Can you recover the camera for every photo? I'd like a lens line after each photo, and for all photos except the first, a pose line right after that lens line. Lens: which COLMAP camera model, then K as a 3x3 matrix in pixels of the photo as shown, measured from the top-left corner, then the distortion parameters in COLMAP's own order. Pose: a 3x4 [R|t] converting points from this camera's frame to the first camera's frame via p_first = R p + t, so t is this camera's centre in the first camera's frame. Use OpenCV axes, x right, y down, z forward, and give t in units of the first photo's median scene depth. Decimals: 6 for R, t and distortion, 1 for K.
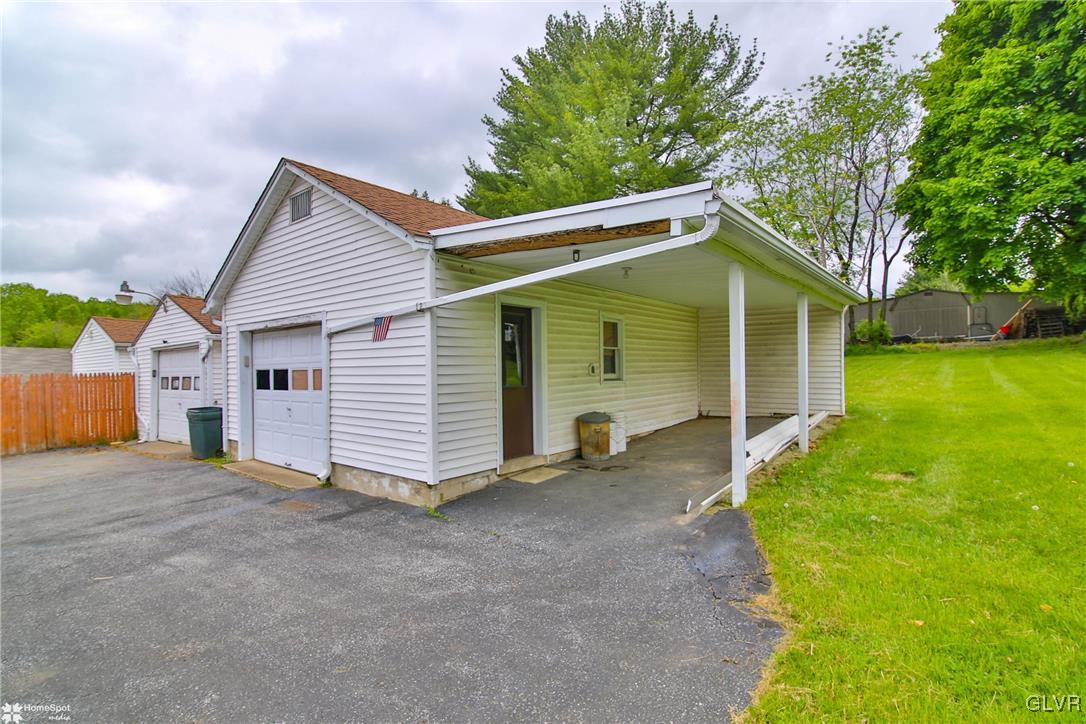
lens RADIAL K [[525.2, 0, 544.6], [0, 525.2, 369.3], [0, 0, 1]] dist [-0.019121, 0.001088]
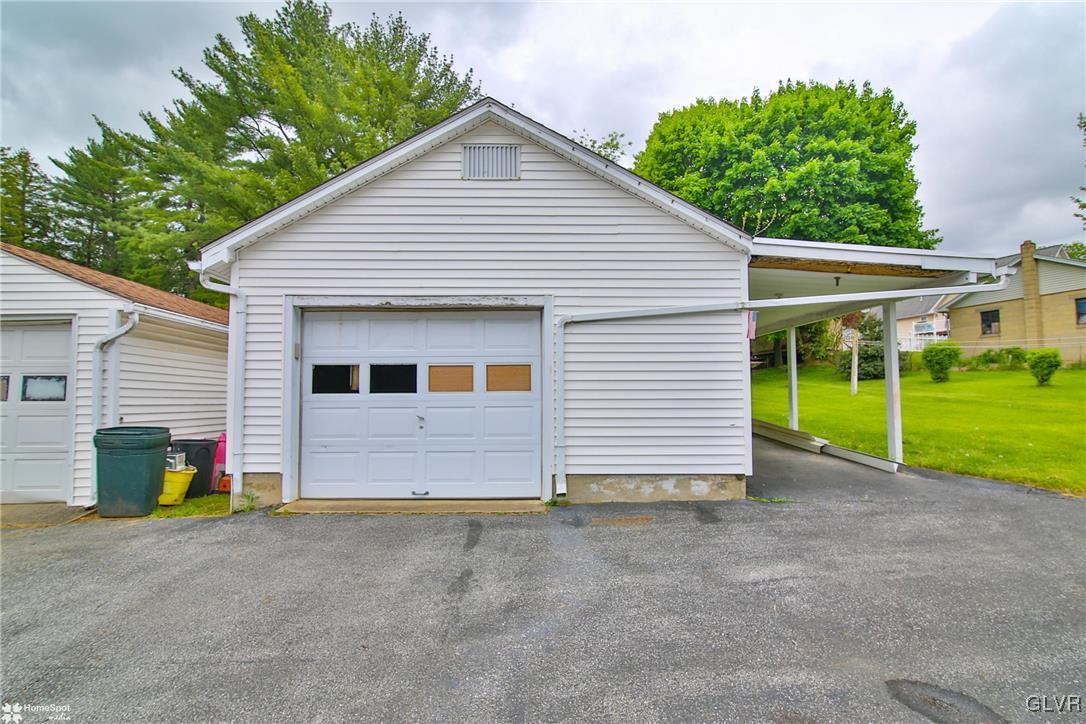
lens RADIAL K [[525.2, 0, 544.6], [0, 525.2, 369.3], [0, 0, 1]] dist [-0.019121, 0.001088]
pose [[0.764881, 0.041489, 0.642834, -1.101153], [-0.005707, 0.998321, -0.057641, 0.064911], [-0.644146, 0.040420, 0.763834, 0.415854]]
